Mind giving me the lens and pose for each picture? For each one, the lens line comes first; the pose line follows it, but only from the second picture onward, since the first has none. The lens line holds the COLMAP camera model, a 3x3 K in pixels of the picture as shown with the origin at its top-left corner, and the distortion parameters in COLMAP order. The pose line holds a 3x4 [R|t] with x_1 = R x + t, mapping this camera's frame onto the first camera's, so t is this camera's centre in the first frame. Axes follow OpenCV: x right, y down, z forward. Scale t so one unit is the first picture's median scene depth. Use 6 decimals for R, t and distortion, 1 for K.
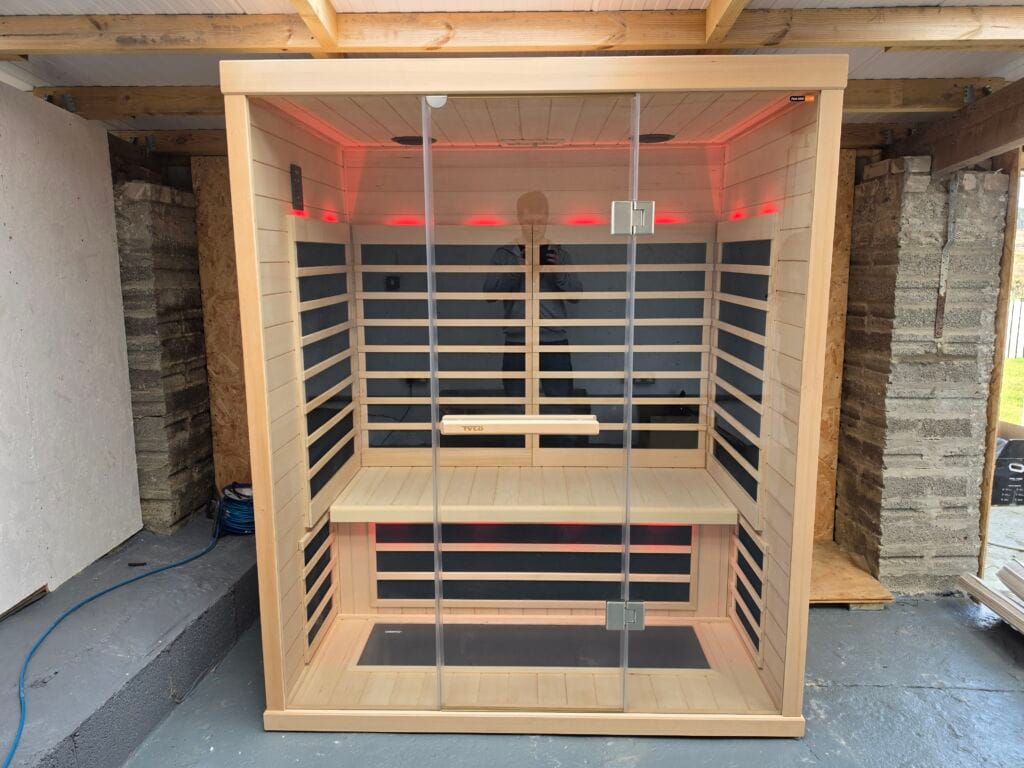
lens RADIAL K [[694.4, 0, 512.0], [0, 694.4, 384.0], [0, 0, 1]] dist [0.042318, -0.060440]
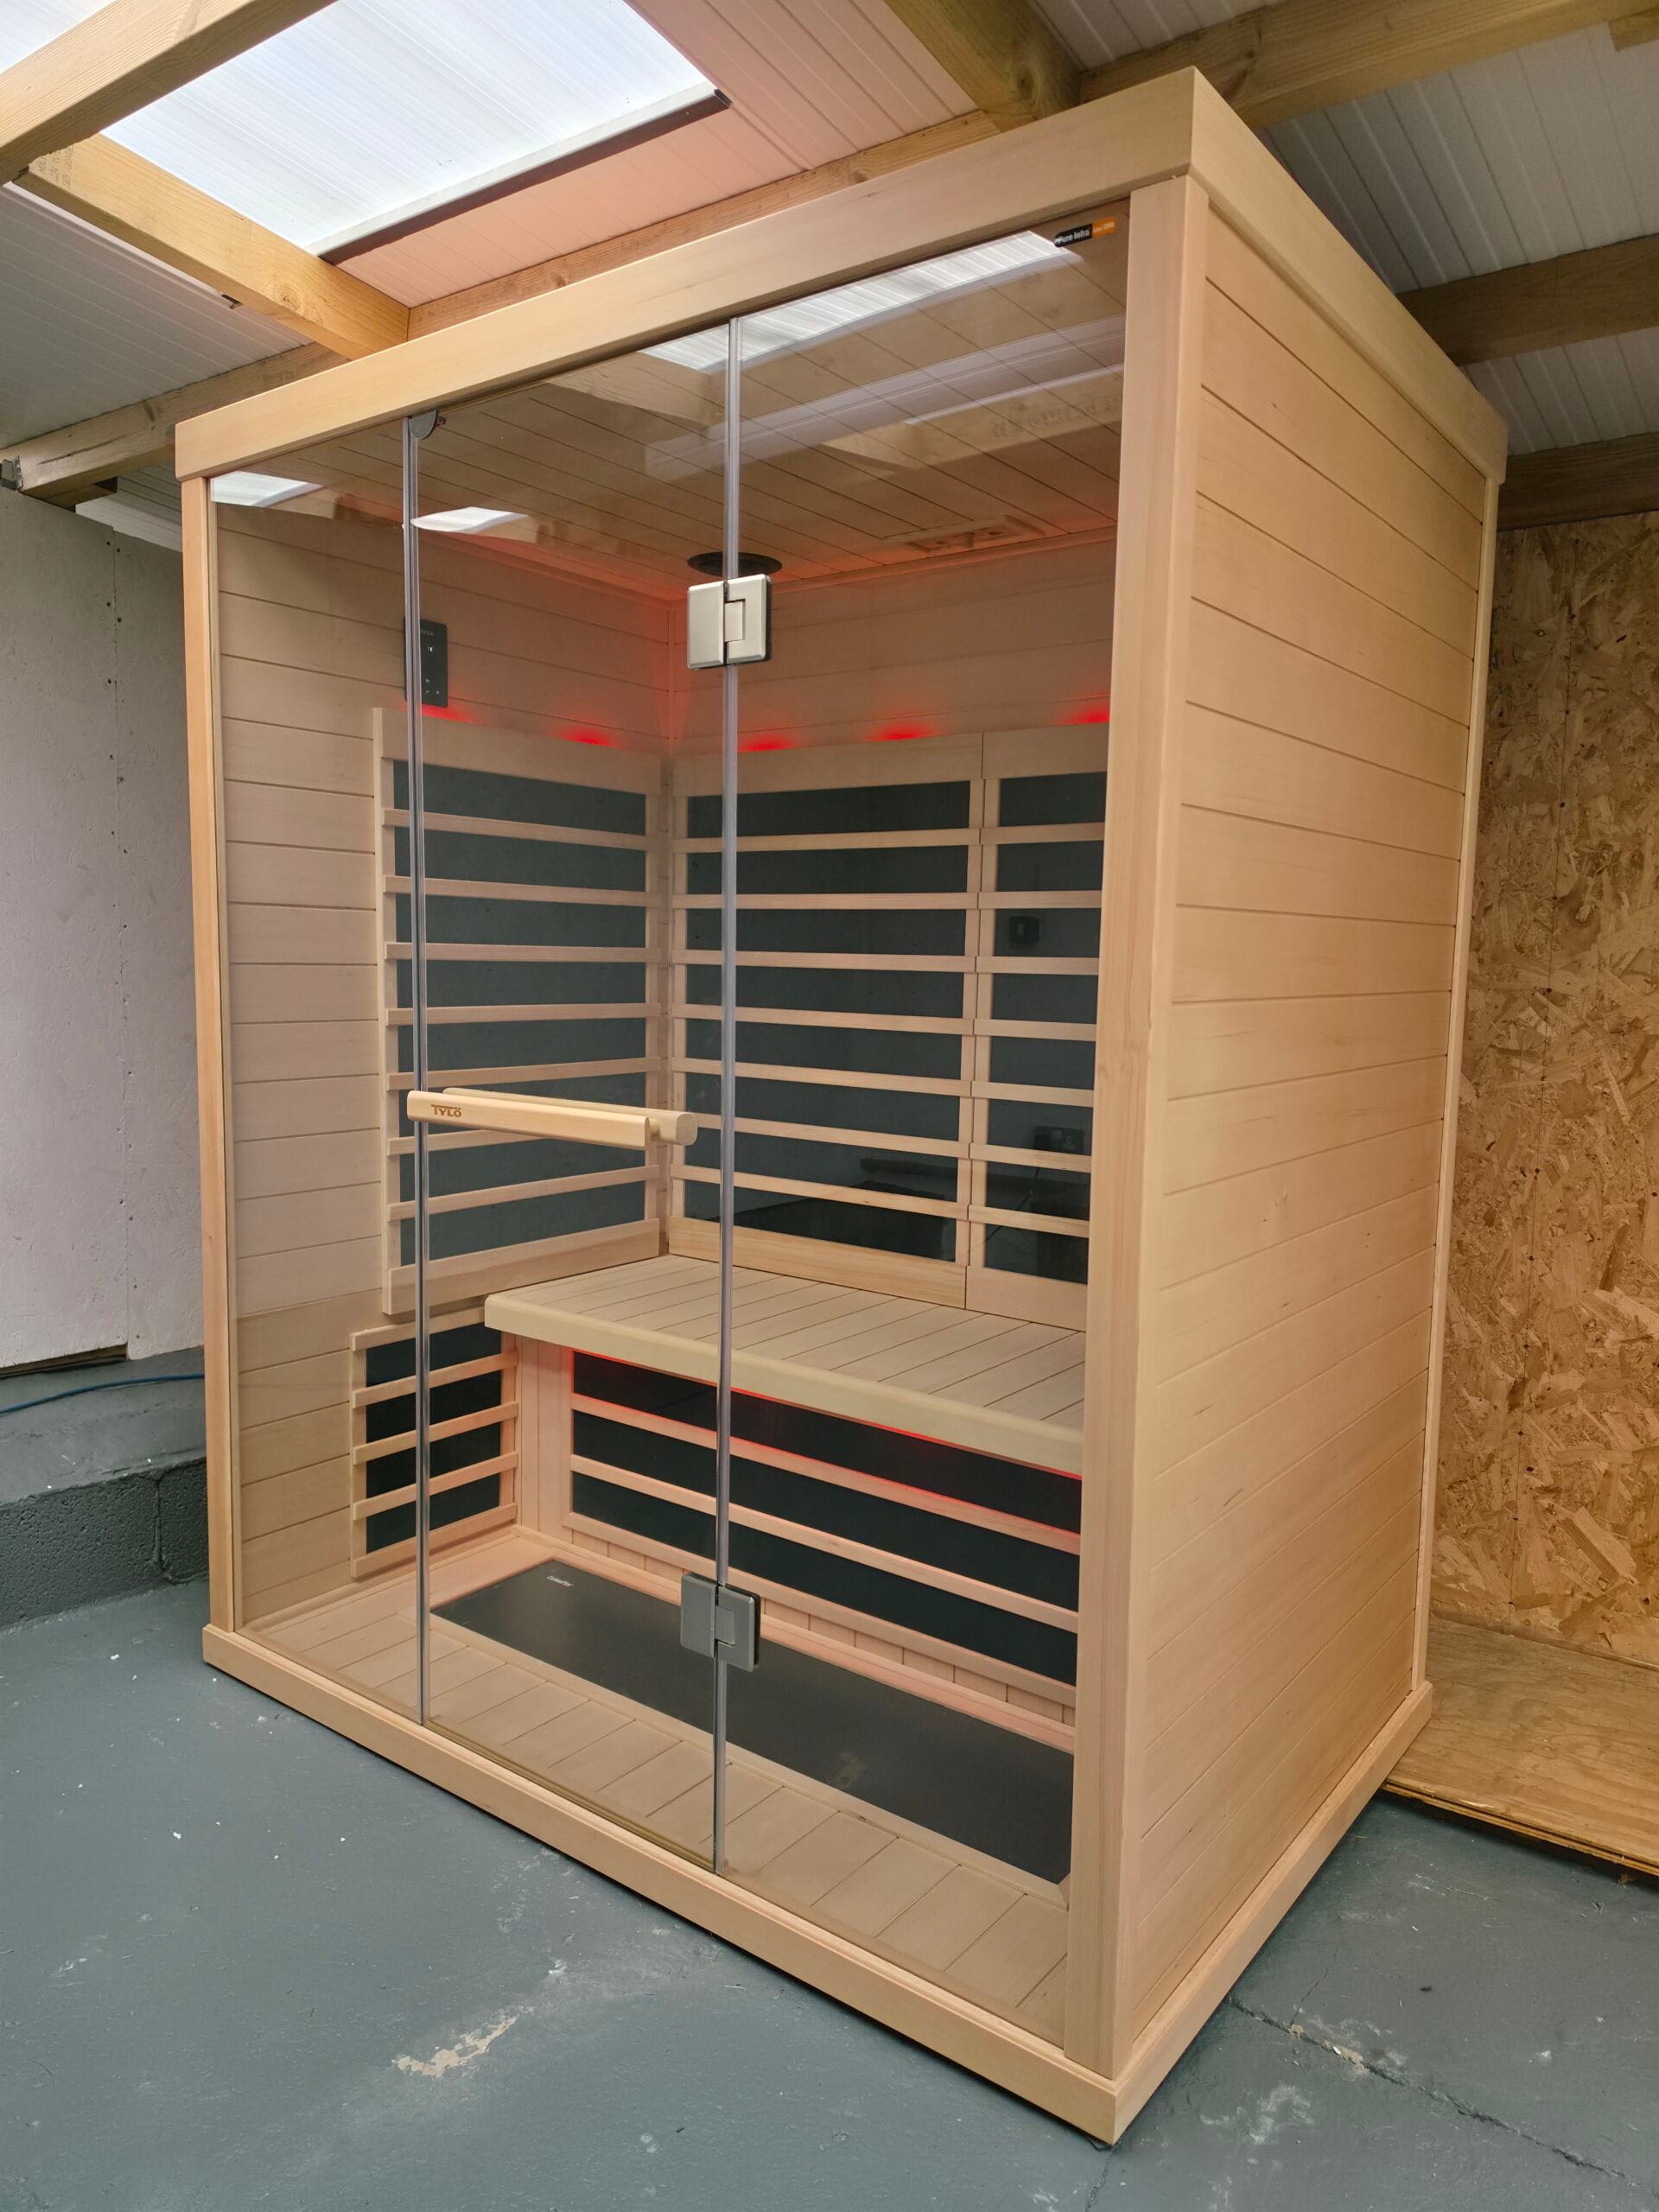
lens RADIAL K [[1479.9, 0, 879.9], [0, 1479.9, 1124.8], [0, 0, 1]] dist [0.019194, -0.000818]
pose [[0.821584, 0.084718, -0.563758, 0.531988], [-0.128569, 0.990955, -0.038454, 0.055297], [0.555401, 0.104075, 0.825044, 0.245757]]
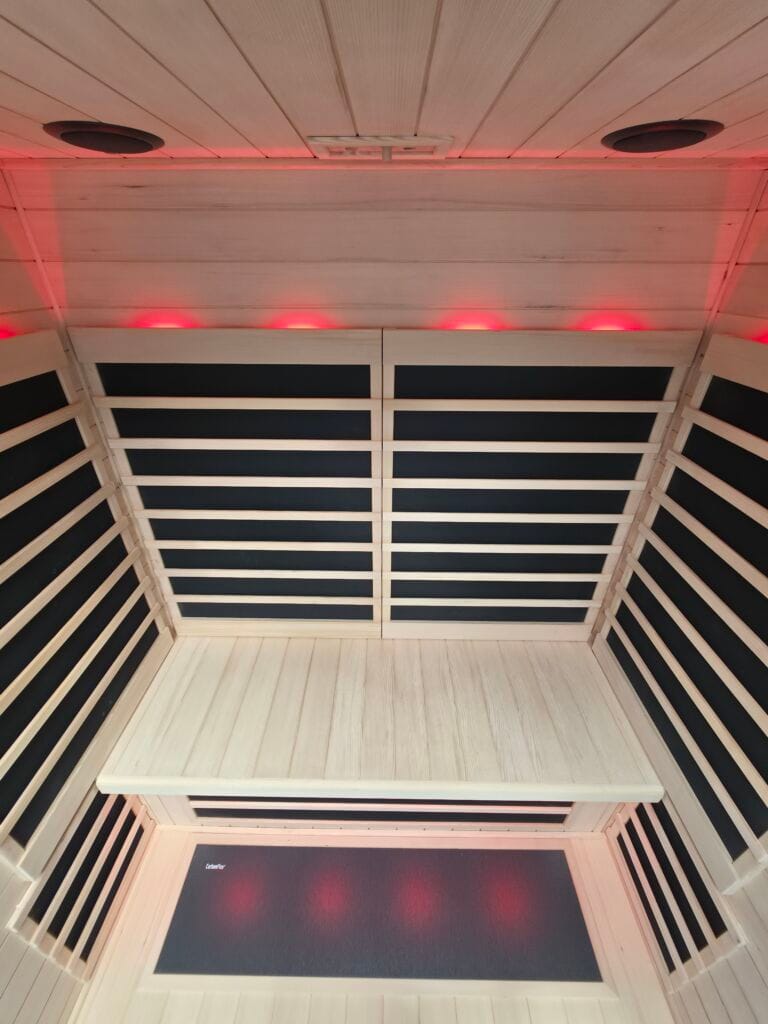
lens RADIAL K [[391.4, 0, 384.0], [0, 391.4, 512.0], [0, 0, 1]] dist [-0.006207, 0.000058]
pose [[0.999798, -0.001516, 0.020037, 0.024970], [-0.005355, 0.940976, 0.338432, -0.204966], [-0.019367, -0.338471, 0.940777, 0.670639]]
